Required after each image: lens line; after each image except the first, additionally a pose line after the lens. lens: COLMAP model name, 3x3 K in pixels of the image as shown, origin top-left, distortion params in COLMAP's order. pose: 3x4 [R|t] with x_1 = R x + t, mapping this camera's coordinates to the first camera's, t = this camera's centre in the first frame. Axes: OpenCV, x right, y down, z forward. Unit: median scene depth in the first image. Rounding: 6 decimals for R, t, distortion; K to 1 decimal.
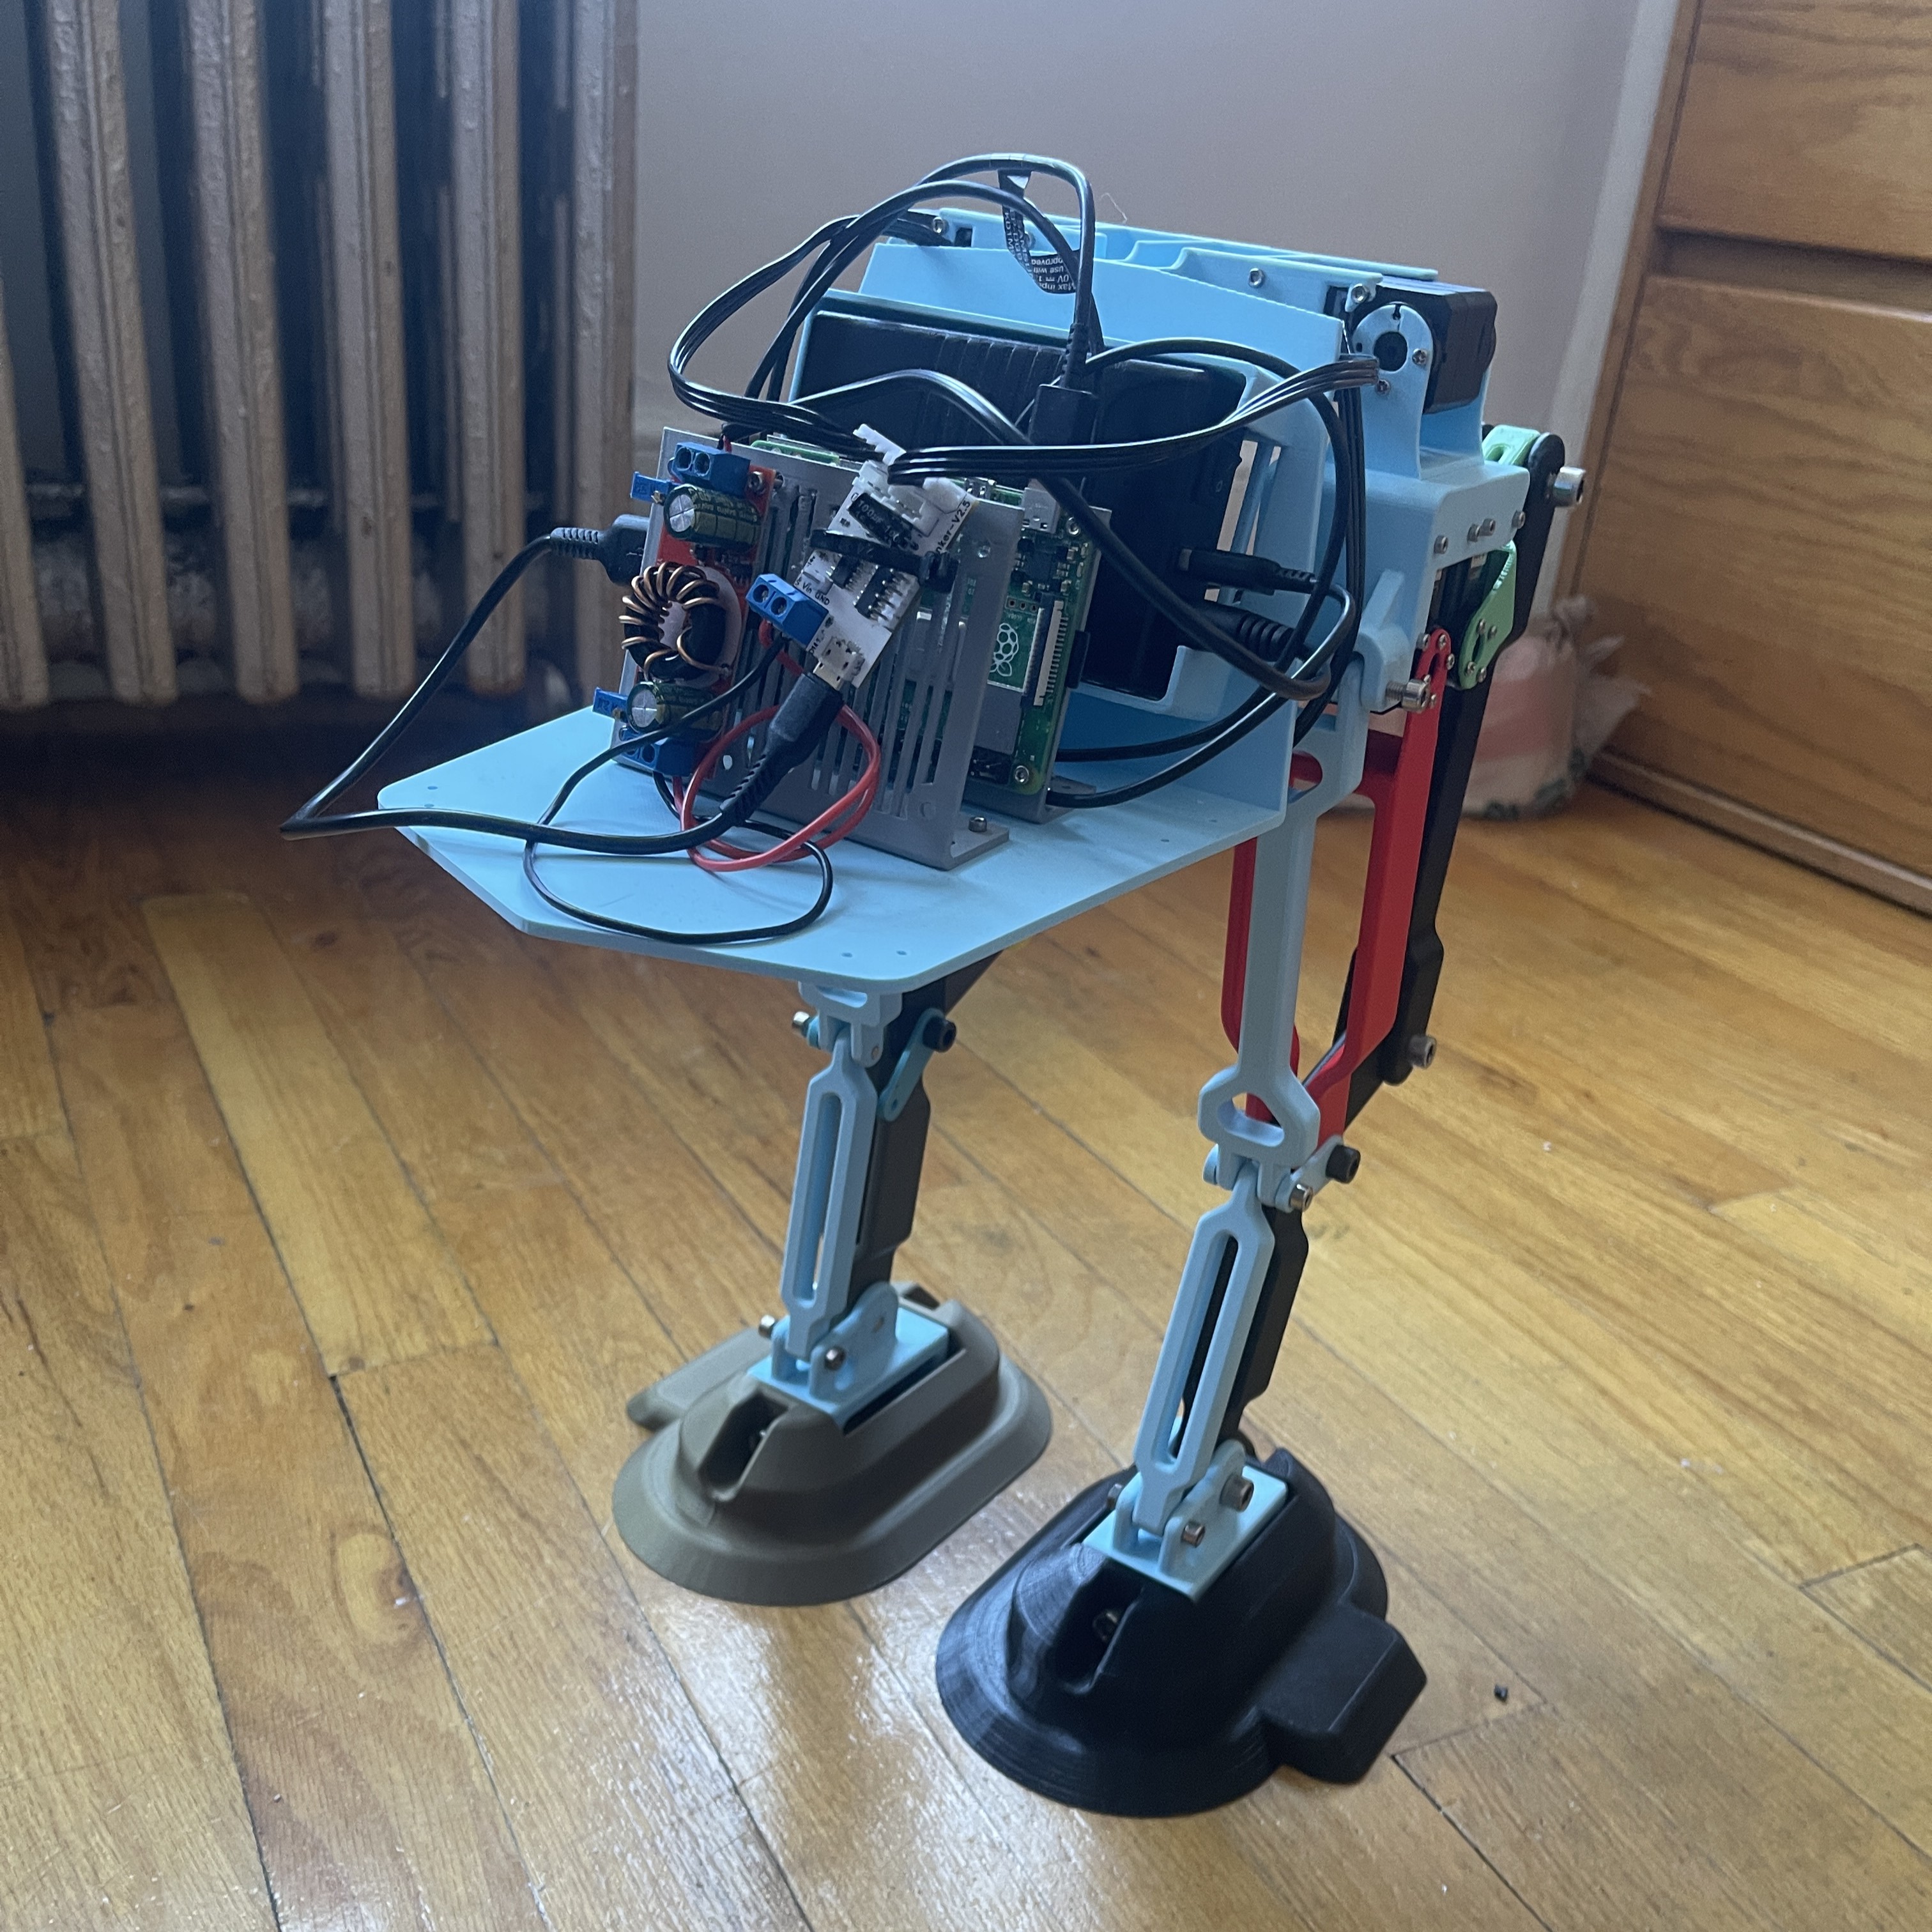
lens RADIAL K [[1870.3, 0, 945.5], [0, 1870.3, 1092.2], [0, 0, 1]] dist [0.090766, -0.155711]
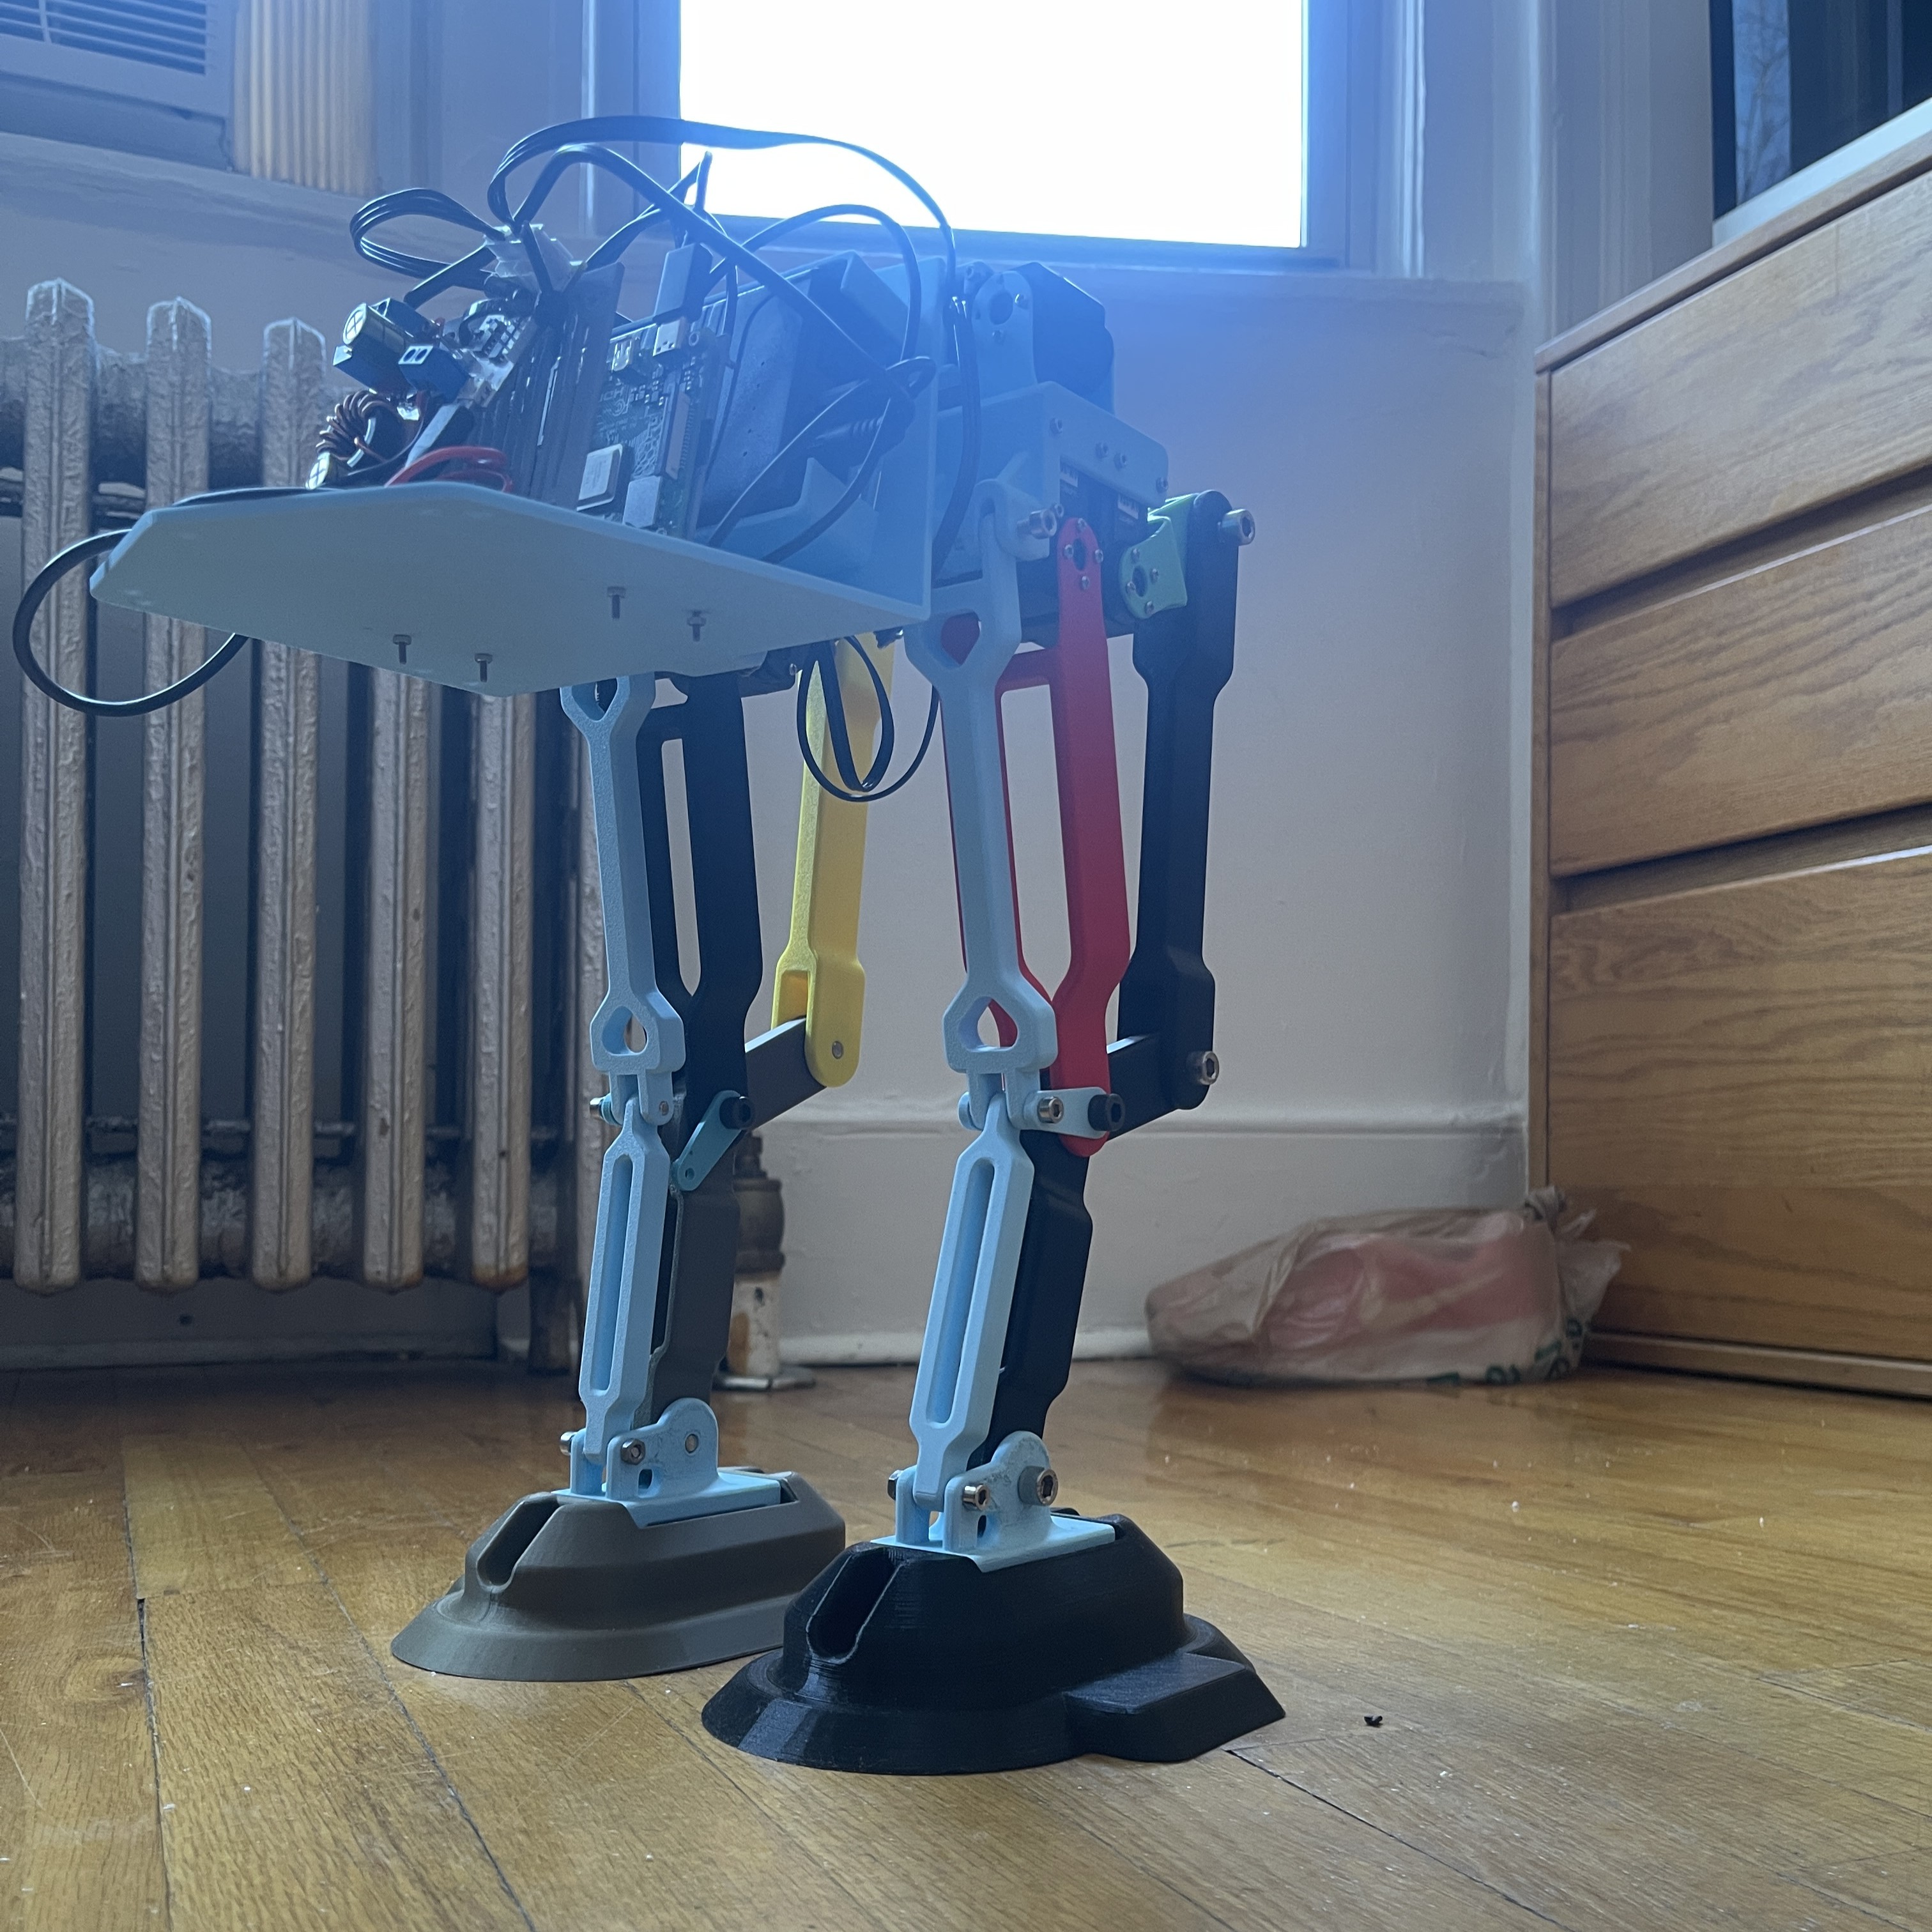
lens RADIAL K [[1854.7, 0, 913.1], [0, 1854.7, 1086.3], [0, 0, 1]] dist [0.009823, 0.006806]
pose [[0.995421, -0.076447, -0.057384, 0.073718], [0.042328, 0.890783, -0.452453, 0.203251], [0.085705, 0.447953, 0.889940, 0.053167]]
